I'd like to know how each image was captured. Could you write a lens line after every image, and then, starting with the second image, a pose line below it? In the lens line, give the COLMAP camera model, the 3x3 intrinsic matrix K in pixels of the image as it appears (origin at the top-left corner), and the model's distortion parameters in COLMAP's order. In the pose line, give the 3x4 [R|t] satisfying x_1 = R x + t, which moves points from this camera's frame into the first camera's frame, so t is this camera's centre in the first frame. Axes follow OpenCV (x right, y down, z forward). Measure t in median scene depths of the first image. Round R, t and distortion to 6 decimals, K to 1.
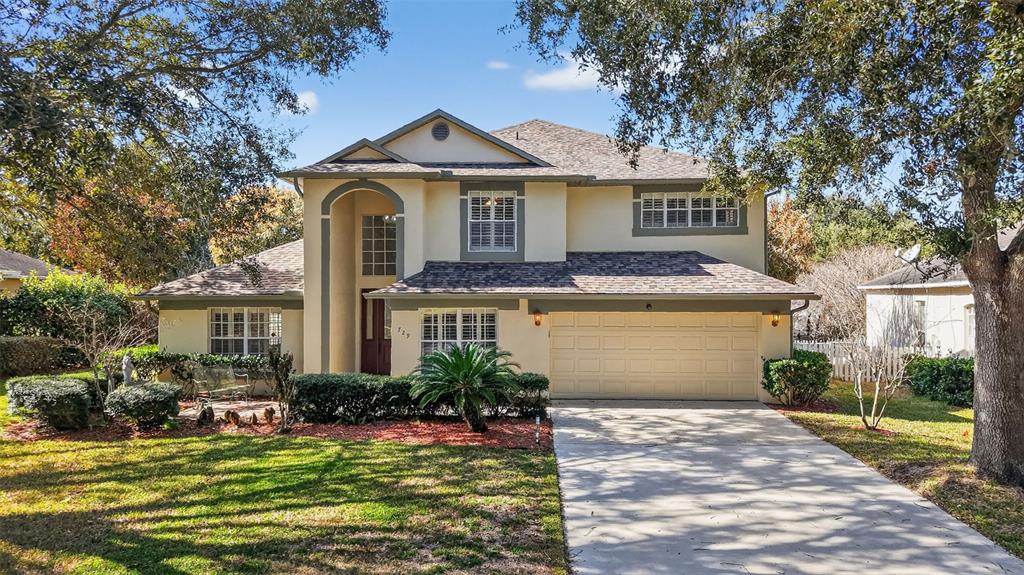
lens RADIAL K [[700.6, 0, 506.3], [0, 700.6, 286.8], [0, 0, 1]] dist [0.000232, -0.006805]
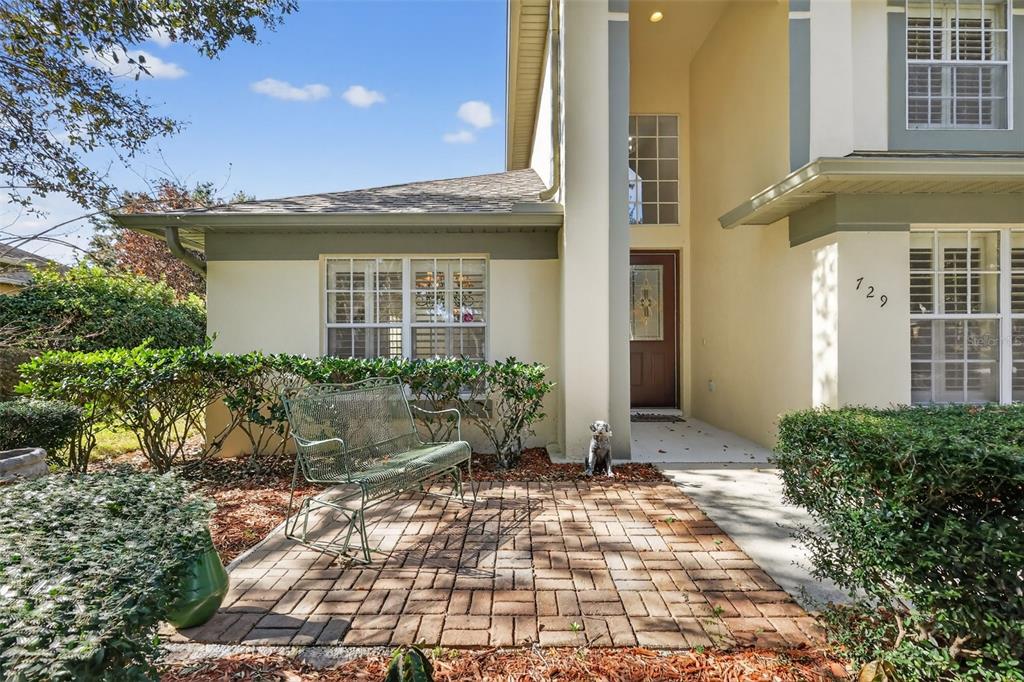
lens RADIAL K [[451.1, 0, 509.6], [0, 451.1, 349.0], [0, 0, 1]] dist [0.000860, 0.000265]
pose [[0.999055, 0.000042, 0.043453, -0.328022], [-0.000420, 0.999962, 0.008688, 0.088109], [-0.043451, -0.008698, 0.999018, 0.730516]]
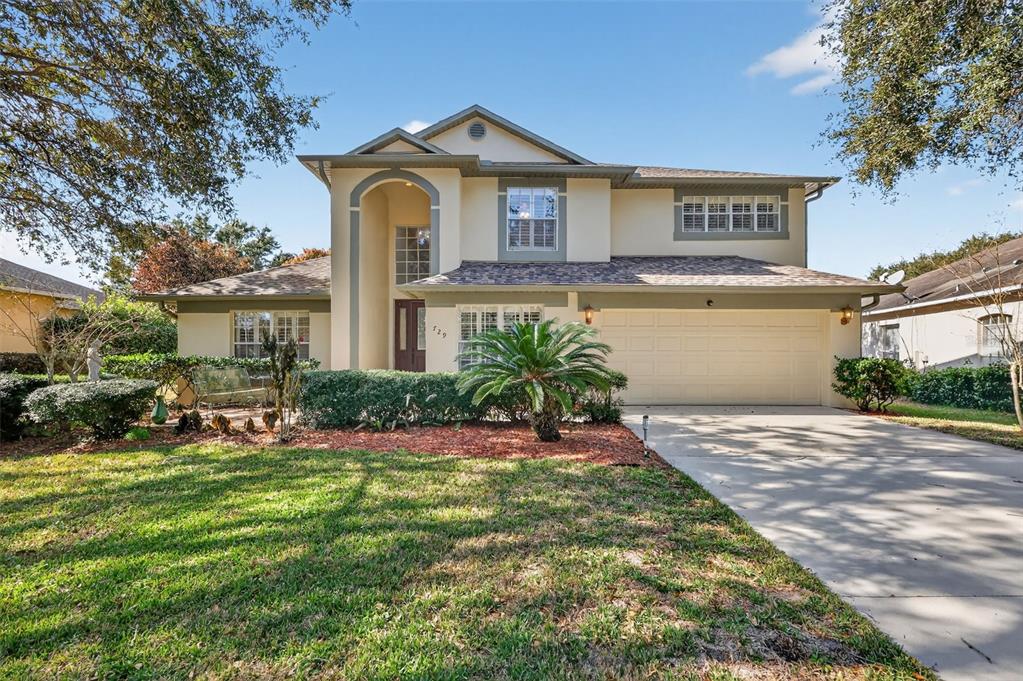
lens RADIAL K [[450.7, 0, 509.1], [0, 450.7, 348.5], [0, 0, 1]] dist [0.000860, 0.000265]
pose [[0.999480, 0.002436, 0.032161, -0.071336], [-0.002452, 0.999997, 0.000437, 0.081774], [-0.032160, -0.000516, 0.999483, 0.389918]]
